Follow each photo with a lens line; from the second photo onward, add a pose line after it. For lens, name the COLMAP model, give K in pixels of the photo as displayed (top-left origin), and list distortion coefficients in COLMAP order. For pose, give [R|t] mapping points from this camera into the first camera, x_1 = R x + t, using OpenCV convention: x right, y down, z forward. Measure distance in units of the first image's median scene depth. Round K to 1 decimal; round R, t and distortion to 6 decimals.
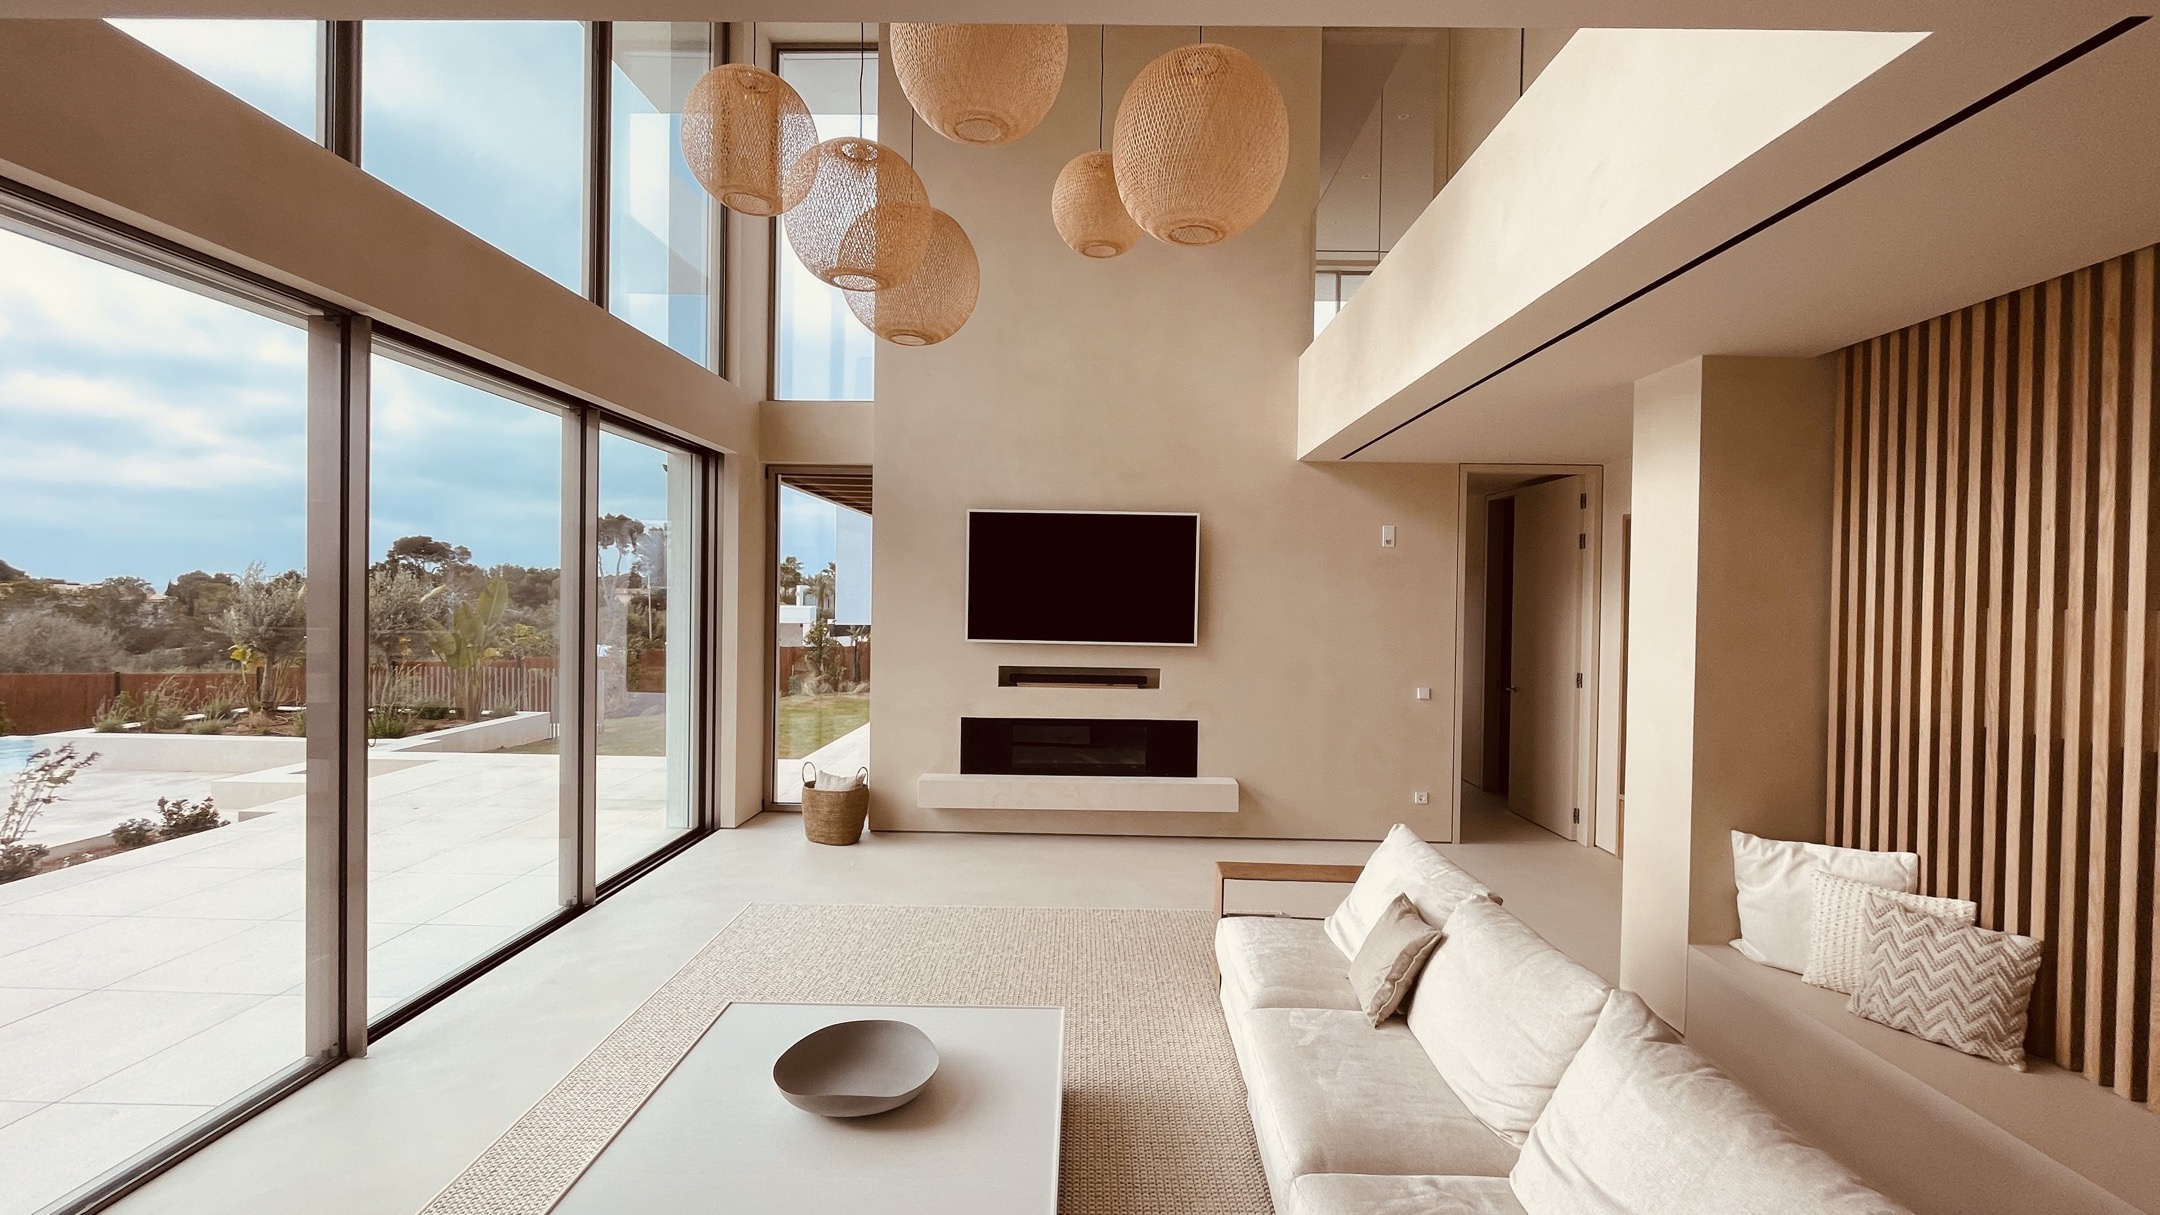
lens RADIAL K [[868.5, 0, 1077.7], [0, 868.5, 602.1], [0, 0, 1]] dist [0.002437, 0.000373]
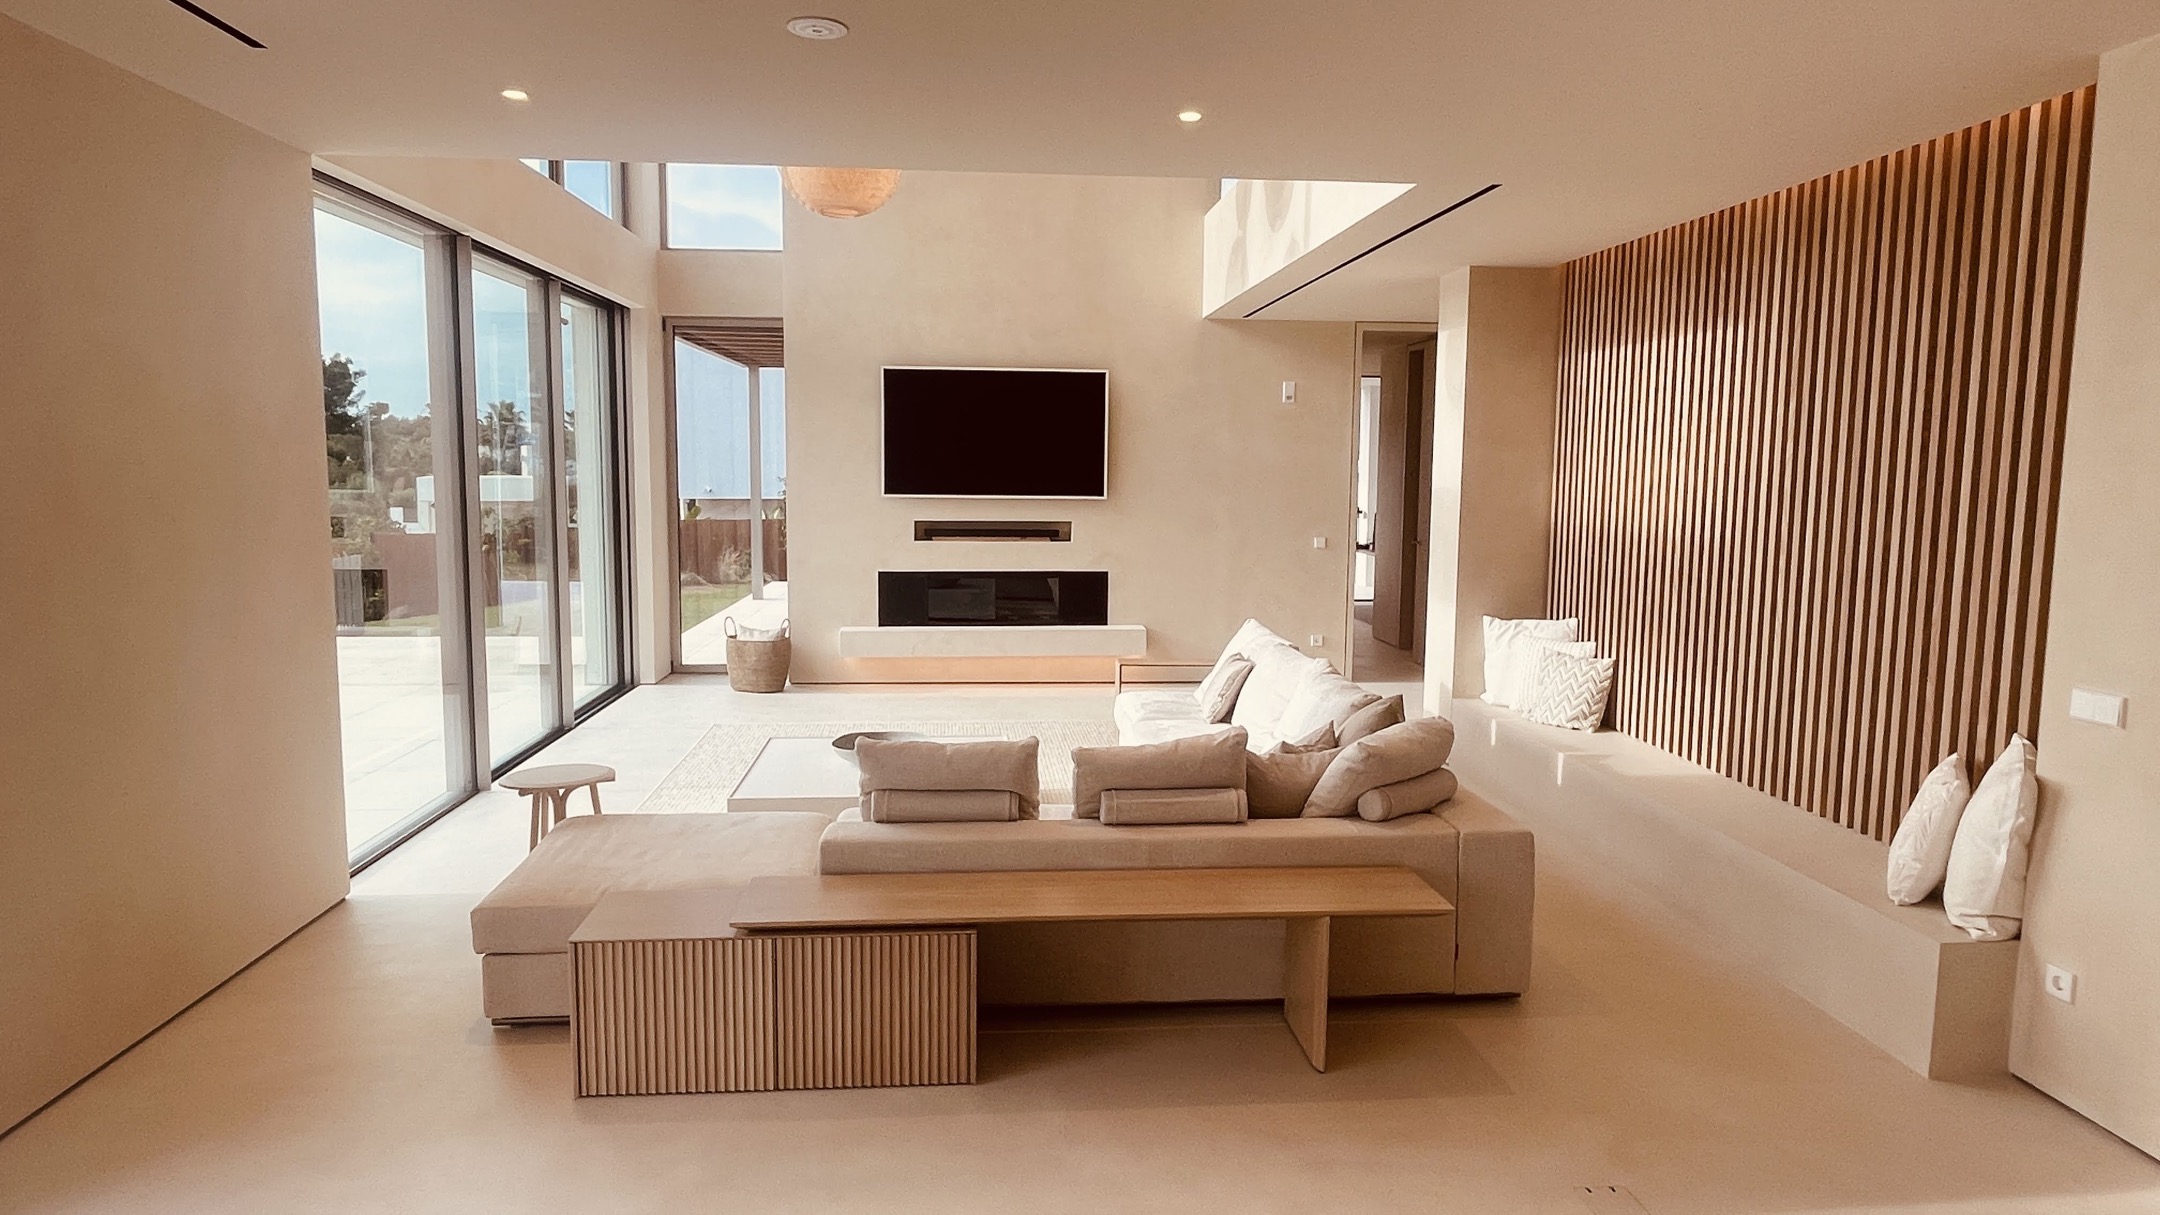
lens RADIAL K [[1335.8, 0, 1072.3], [0, 1335.8, 608.7], [0, 0, 1]] dist [-0.008980, -0.000951]
pose [[0.995557, -0.016140, 0.092770, -0.054013], [0.006466, 0.994593, 0.103652, 0.015051], [-0.093942, -0.102591, 0.990278, -0.591372]]
